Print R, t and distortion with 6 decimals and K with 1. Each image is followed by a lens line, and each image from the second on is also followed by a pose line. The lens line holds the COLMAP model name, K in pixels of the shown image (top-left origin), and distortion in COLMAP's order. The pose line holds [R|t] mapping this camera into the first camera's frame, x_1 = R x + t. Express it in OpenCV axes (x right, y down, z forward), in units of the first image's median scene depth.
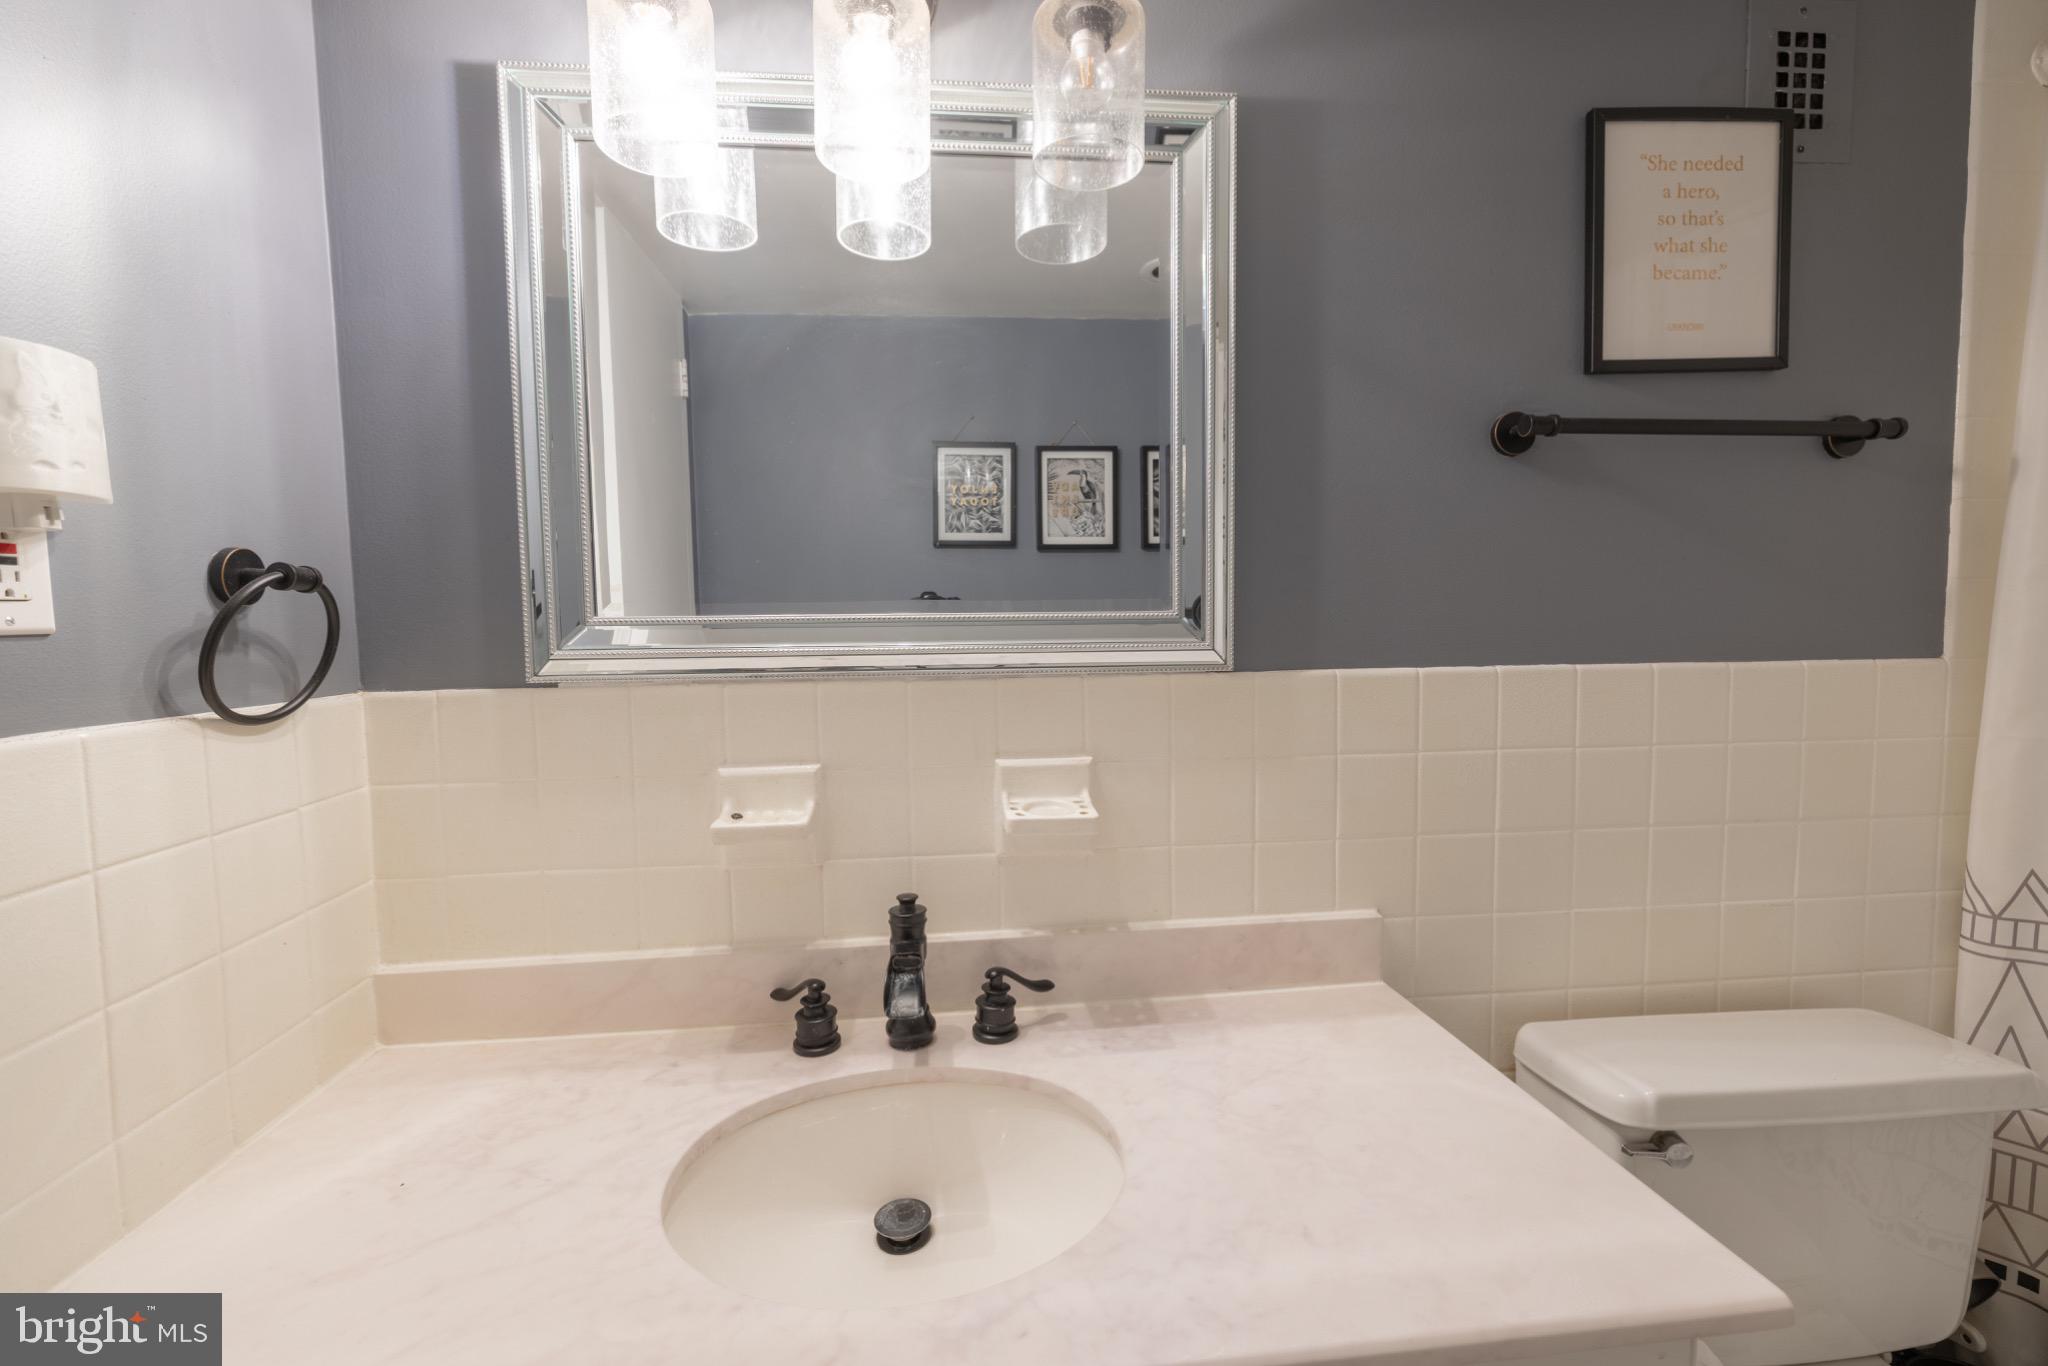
lens RADIAL K [[860.1, 0, 1019.9], [0, 860.1, 678.4], [0, 0, 1]] dist [-0.005205, -0.000053]
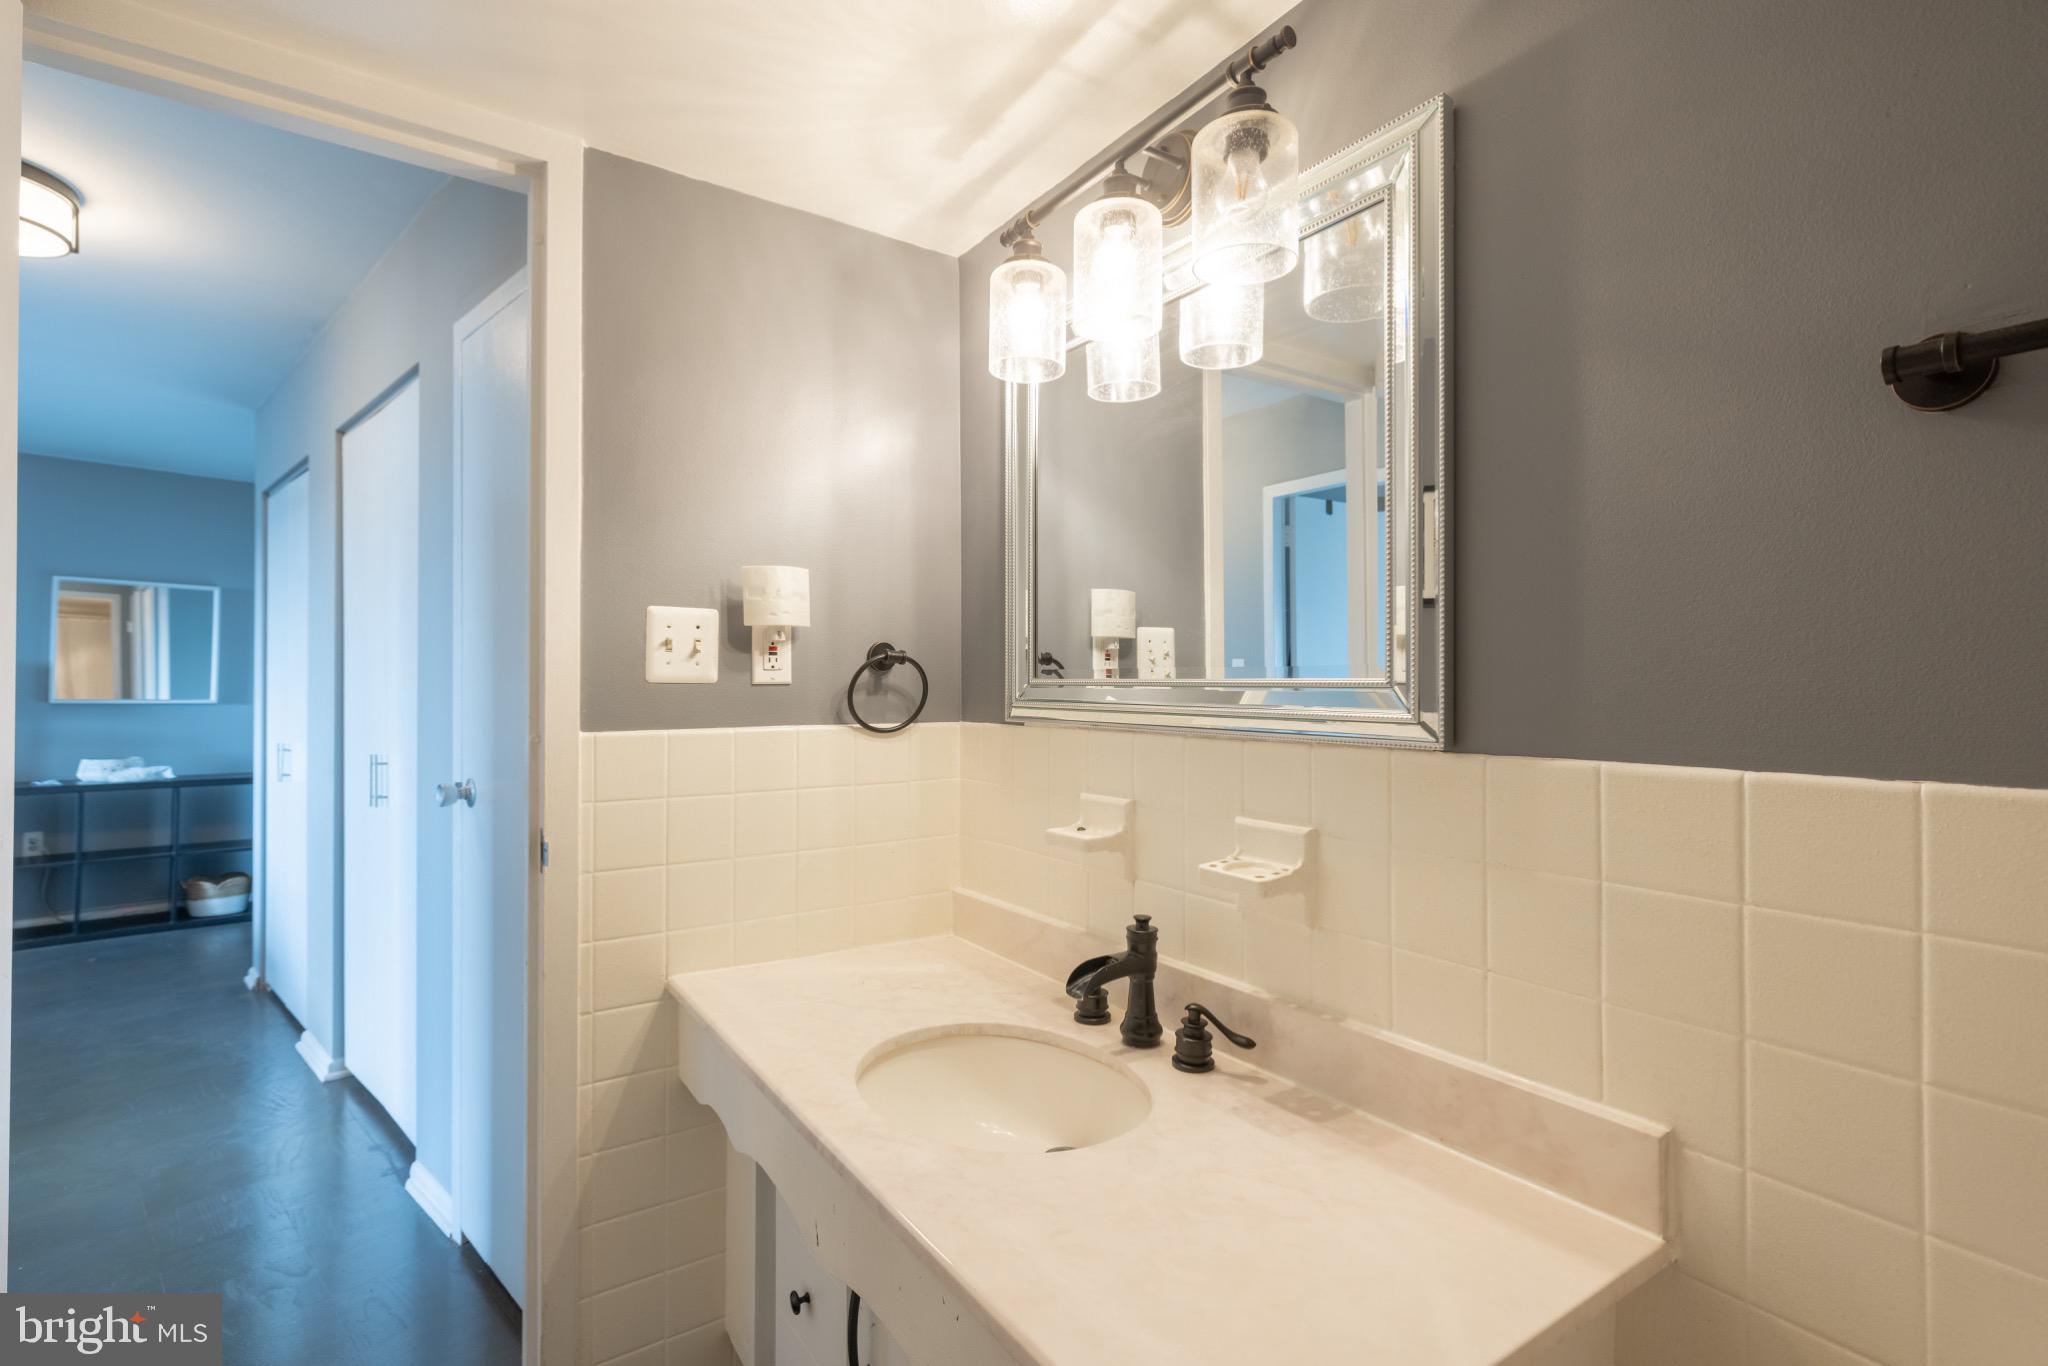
lens RADIAL K [[943.1, 0, 1023.0], [0, 943.1, 682.4], [0, 0, 1]] dist [0.004944, 0.000521]
pose [[0.474959, 0.012000, -0.879926, 0.903105], [-0.073984, 0.996912, -0.026339, -0.021904], [0.876892, 0.077610, 0.474380, 0.203262]]
